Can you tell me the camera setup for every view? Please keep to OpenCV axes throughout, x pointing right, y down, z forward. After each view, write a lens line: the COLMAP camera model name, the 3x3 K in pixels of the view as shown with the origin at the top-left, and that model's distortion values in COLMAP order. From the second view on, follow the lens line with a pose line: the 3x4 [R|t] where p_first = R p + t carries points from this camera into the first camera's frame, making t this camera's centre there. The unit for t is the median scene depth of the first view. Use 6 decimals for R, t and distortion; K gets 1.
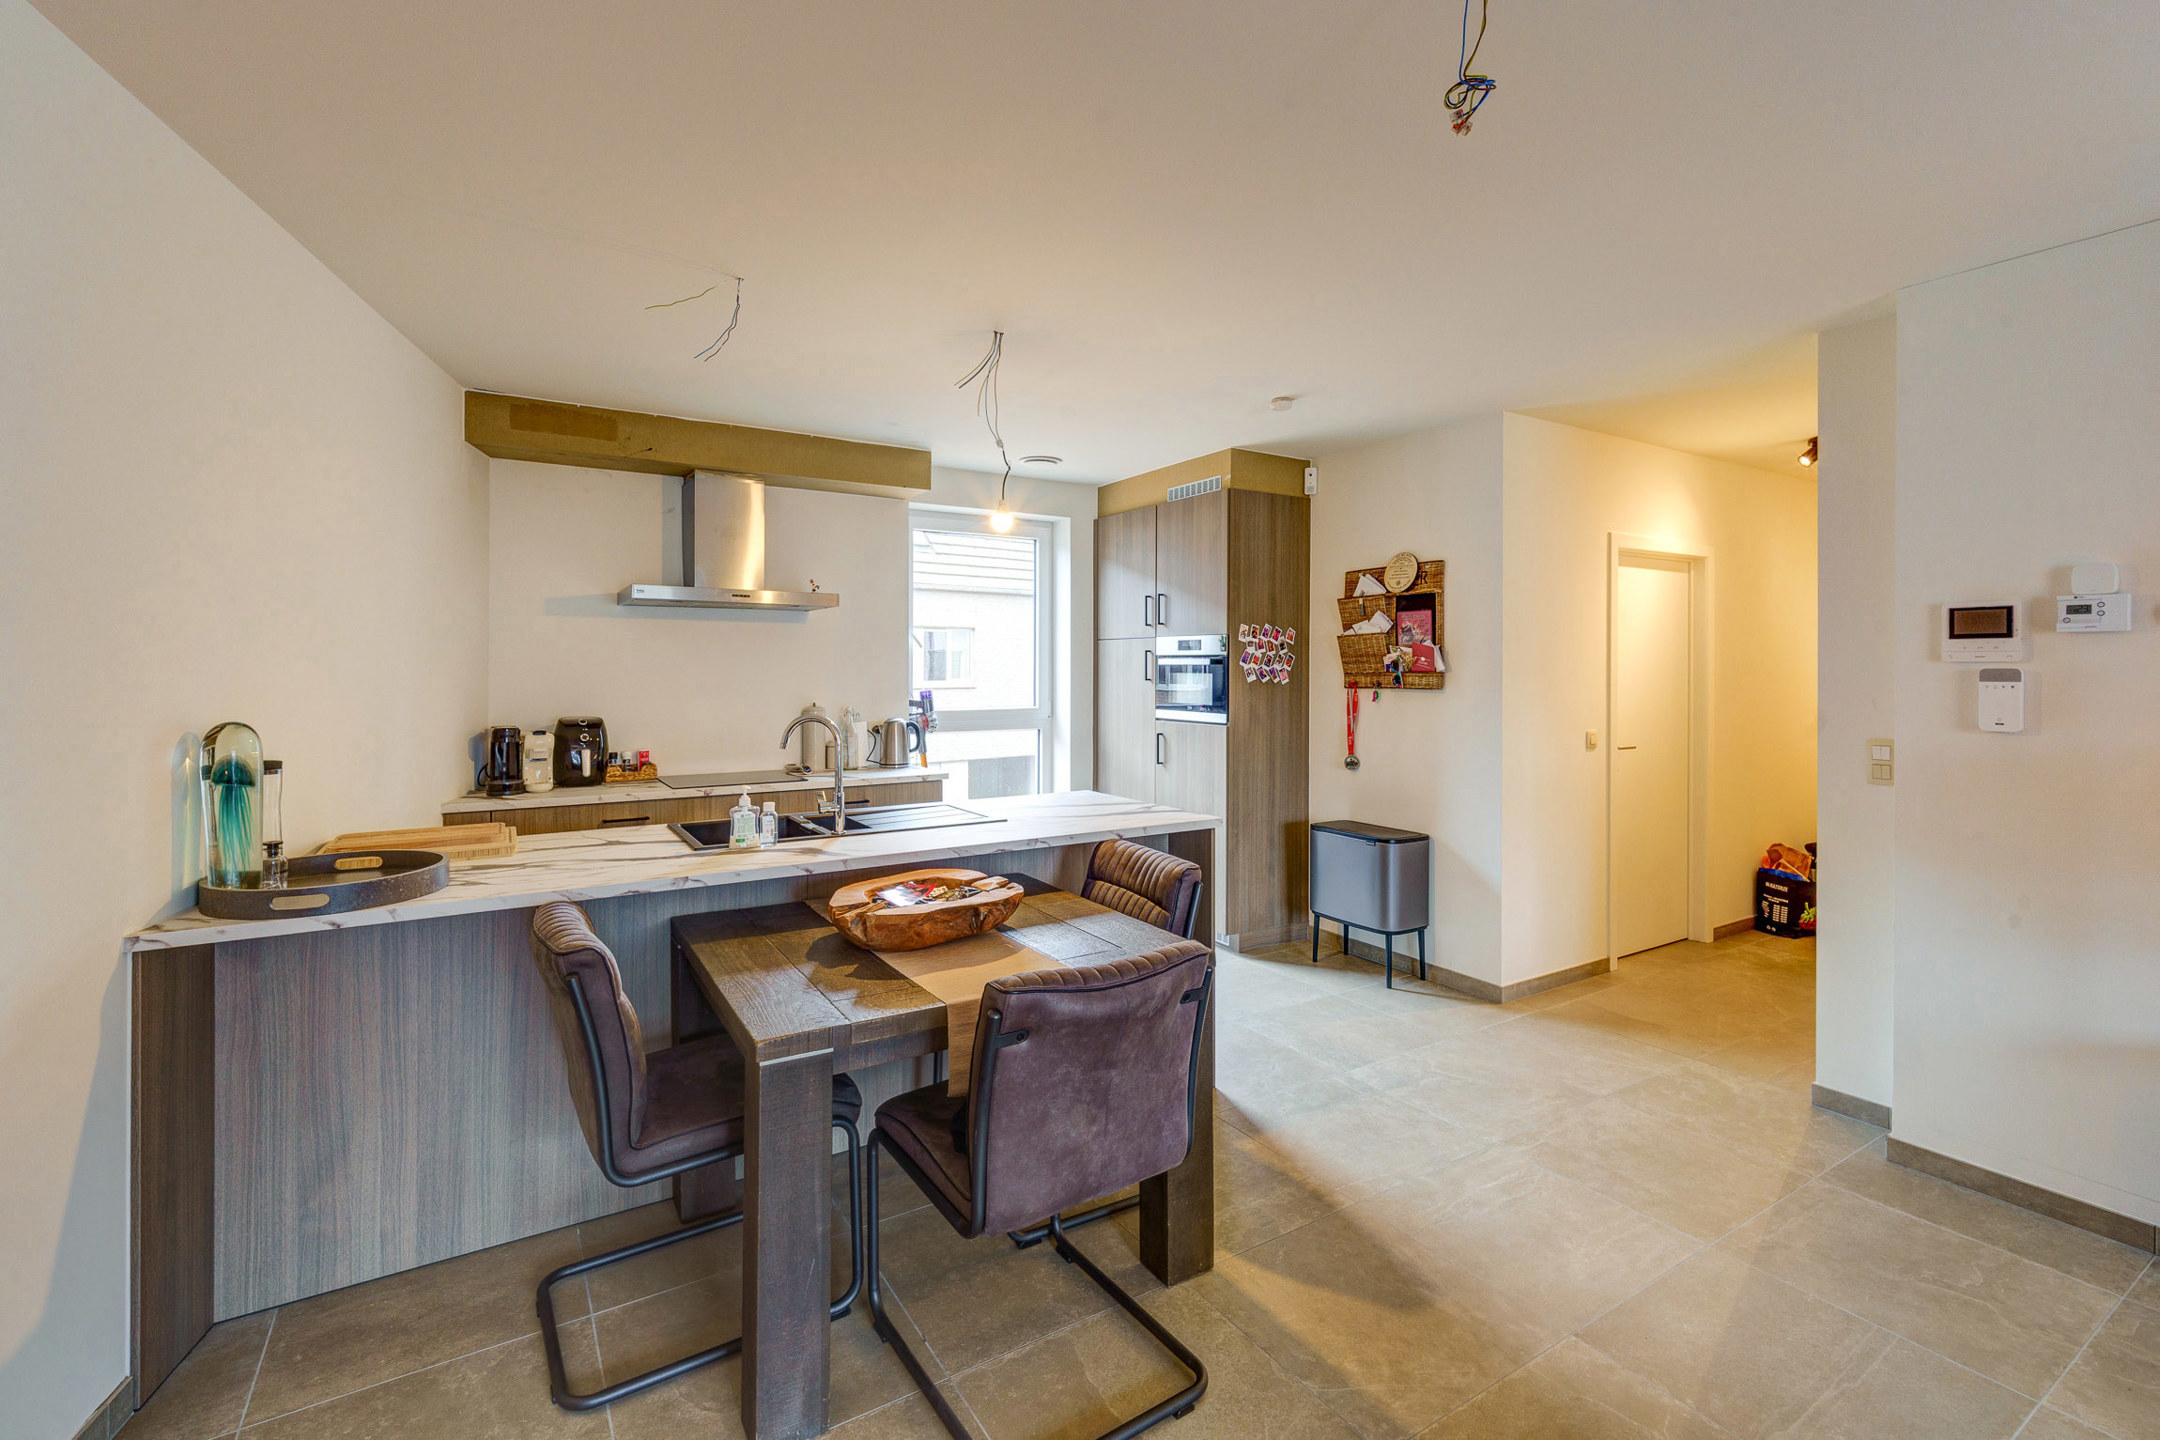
lens RADIAL K [[948.0, 0, 1065.5], [0, 948.0, 665.6], [0, 0, 1]] dist [0.005314, 0.000085]
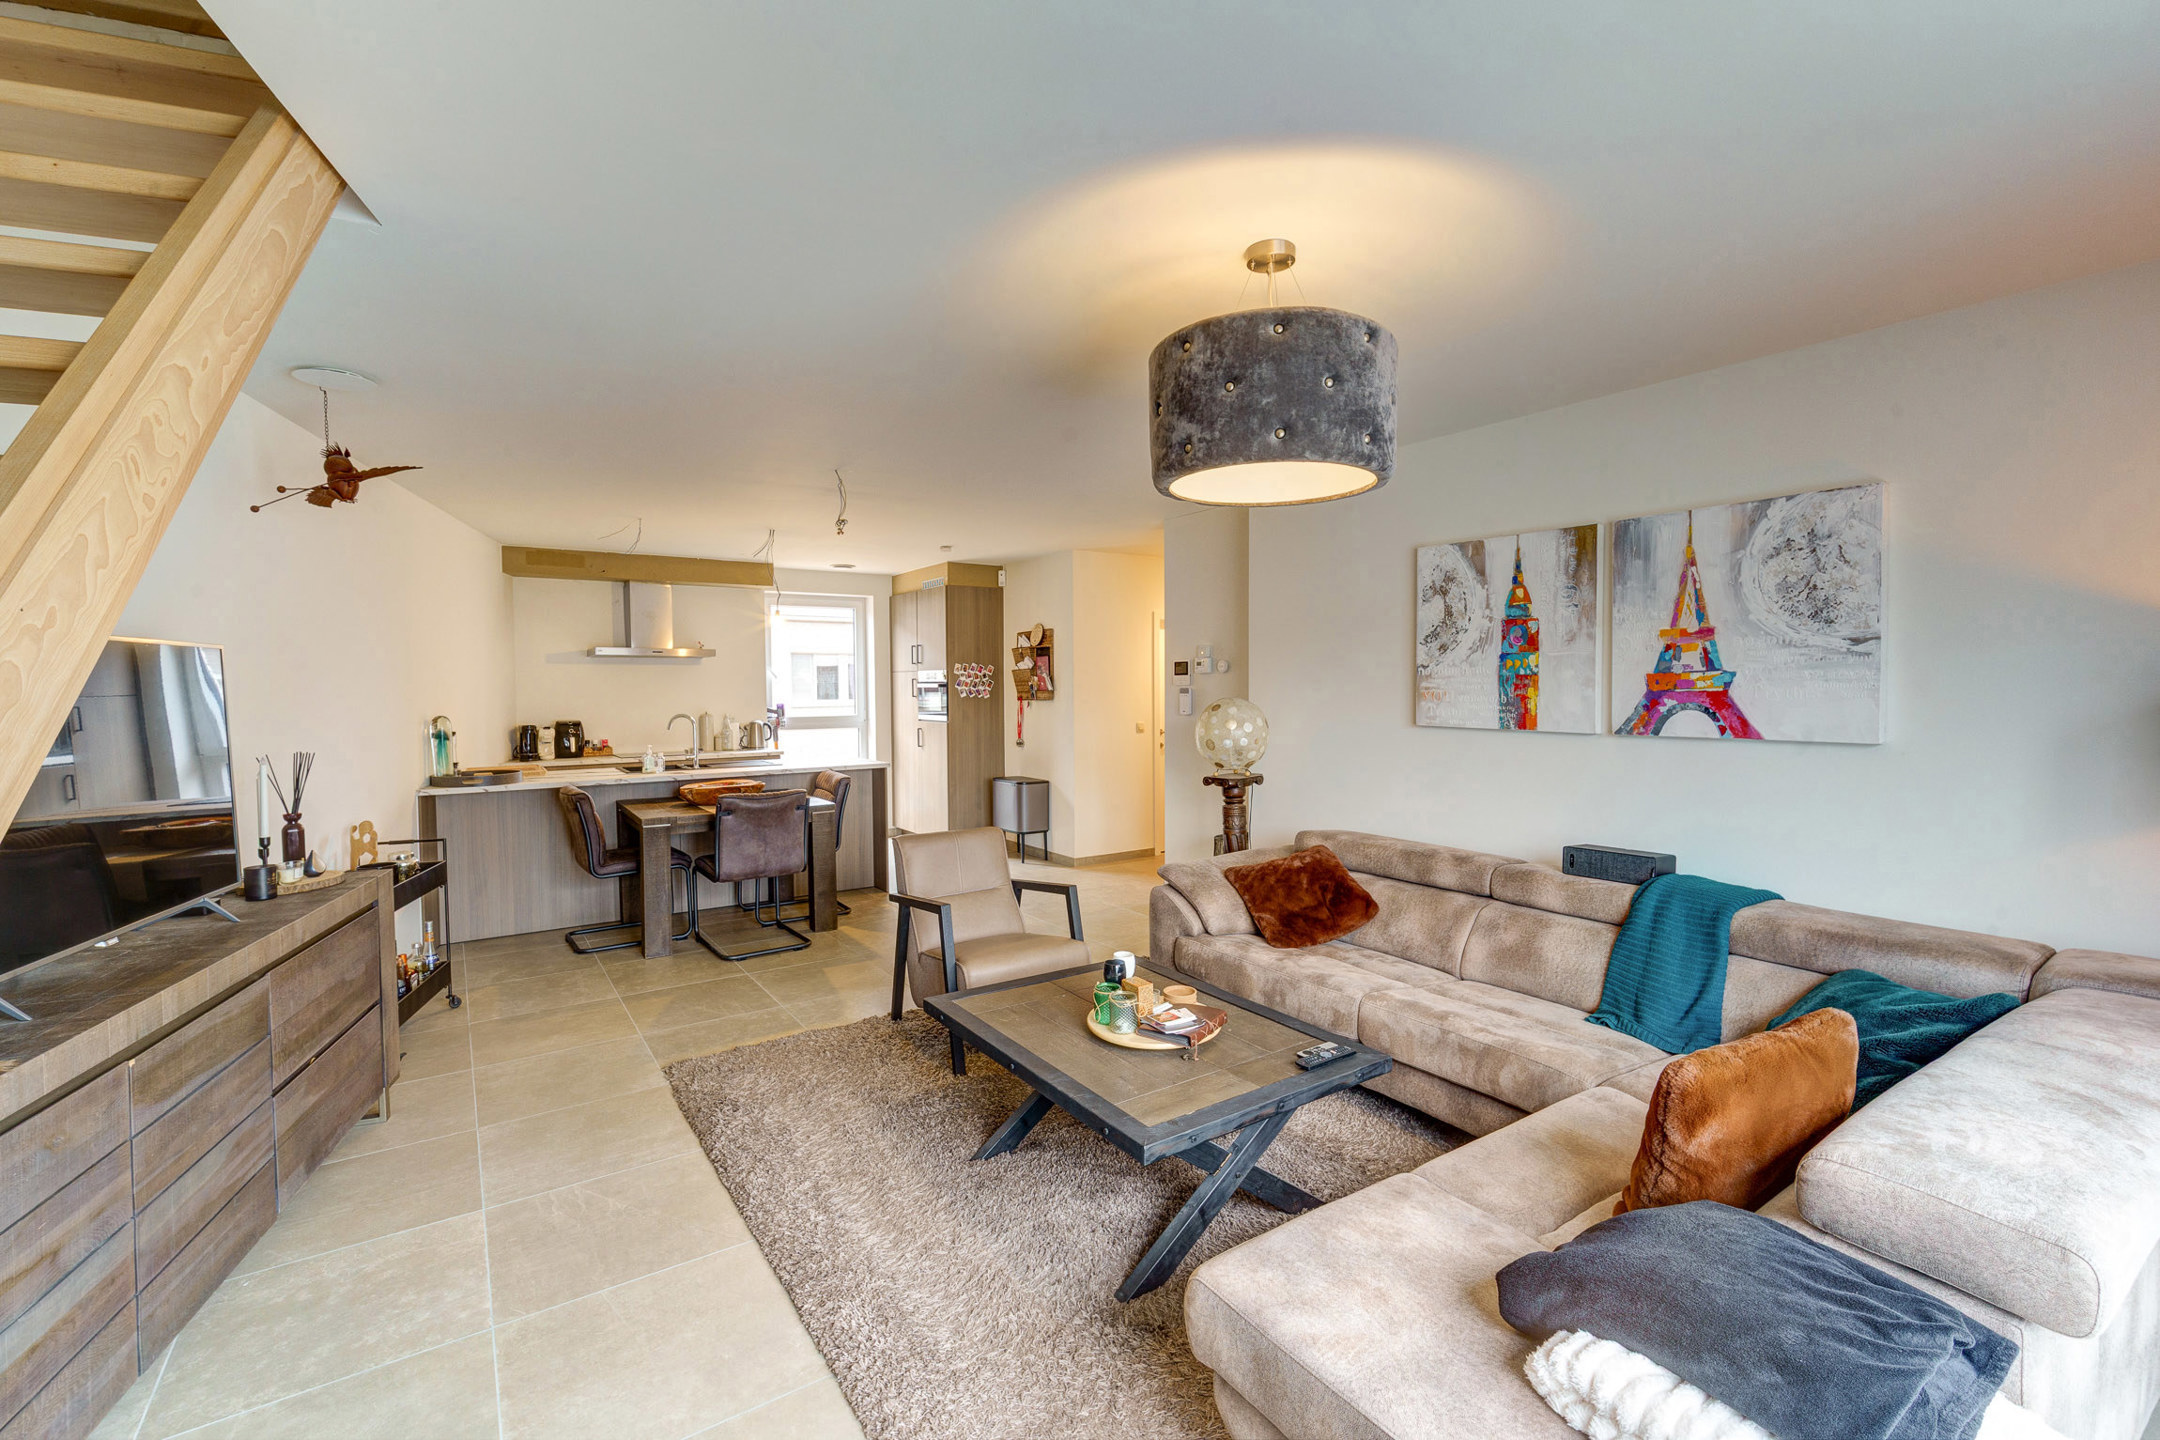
lens RADIAL K [[948.0, 0, 1080.3], [0, 948.0, 717.8], [0, 0, 1]] dist [0.005314, 0.000085]
pose [[0.999135, -0.010815, 0.040150, 0.361202], [0.009337, 0.999278, 0.036830, -0.007076], [-0.040520, -0.036424, 0.998515, -0.781345]]
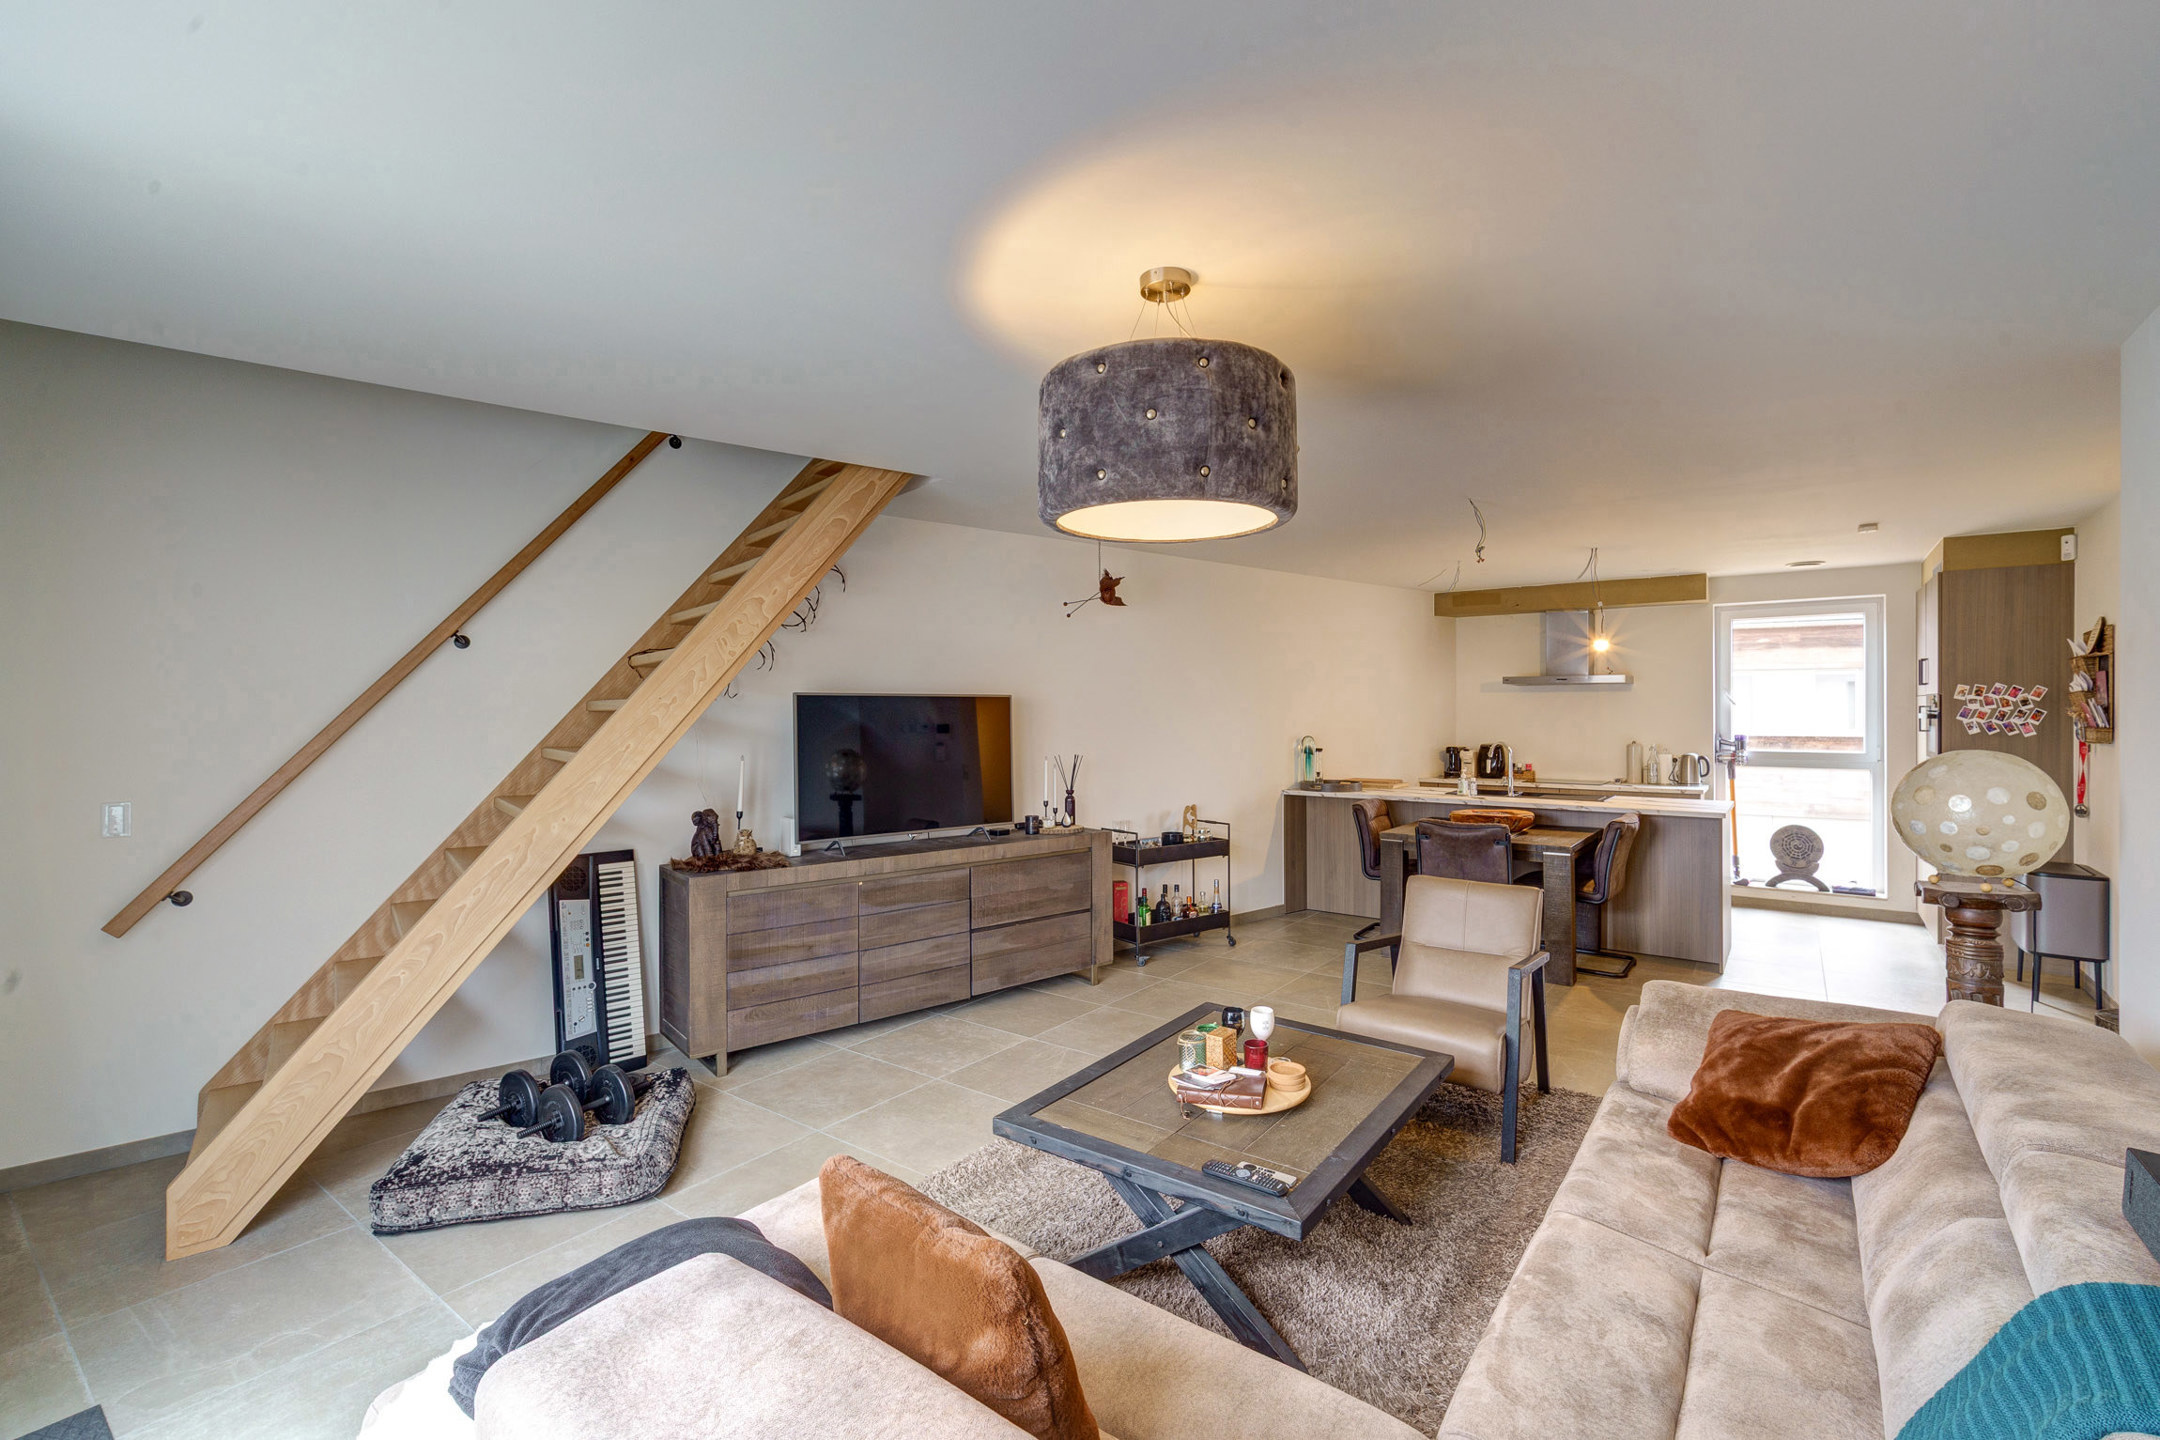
lens RADIAL K [[948.0, 0, 1079.8], [0, 948.0, 713.9], [0, 0, 1]] dist [0.005314, 0.000085]
pose [[0.354409, 0.001460, -0.935089, 0.957239], [0.004495, 0.999985, 0.003265, -0.016977], [0.935080, -0.005361, 0.354397, -0.467492]]
